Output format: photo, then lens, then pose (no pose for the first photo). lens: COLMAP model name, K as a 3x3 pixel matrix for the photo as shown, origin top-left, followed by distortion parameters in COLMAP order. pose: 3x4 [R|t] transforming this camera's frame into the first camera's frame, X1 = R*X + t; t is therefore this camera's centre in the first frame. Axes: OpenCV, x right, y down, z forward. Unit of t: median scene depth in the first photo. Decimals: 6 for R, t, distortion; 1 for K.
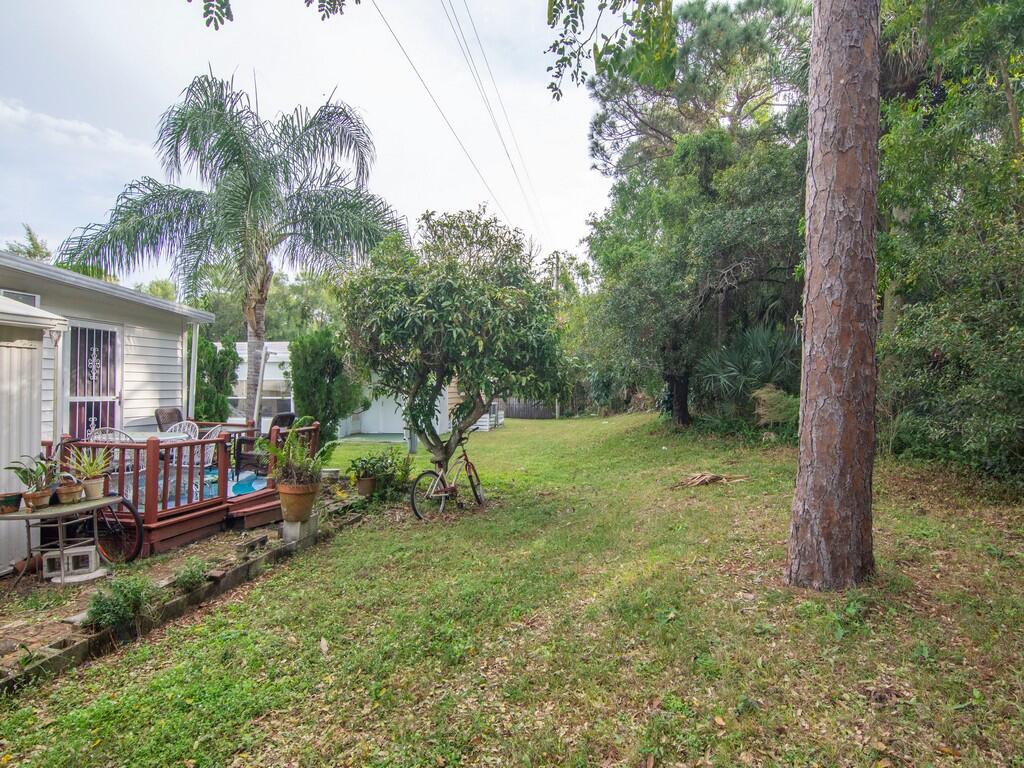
lens RADIAL K [[531.7, 0, 512.0], [0, 531.7, 384.0], [0, 0, 1]] dist [-0.001020, -0.011632]
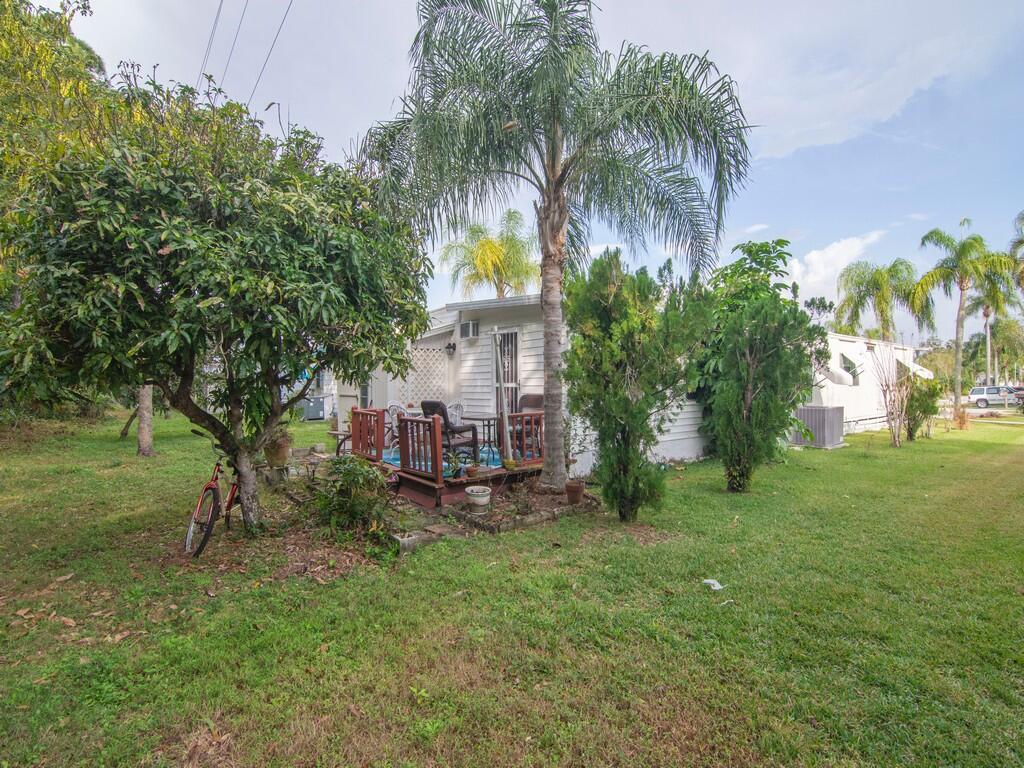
lens RADIAL K [[494.4, 0, 512.0], [0, 494.4, 384.0], [0, 0, 1]] dist [-0.003617, -0.009748]
pose [[-0.667596, 0.003508, -0.744516, 0.141738], [0.014053, 0.999870, -0.007890, 0.035537], [0.744392, -0.015730, -0.667558, 1.844567]]
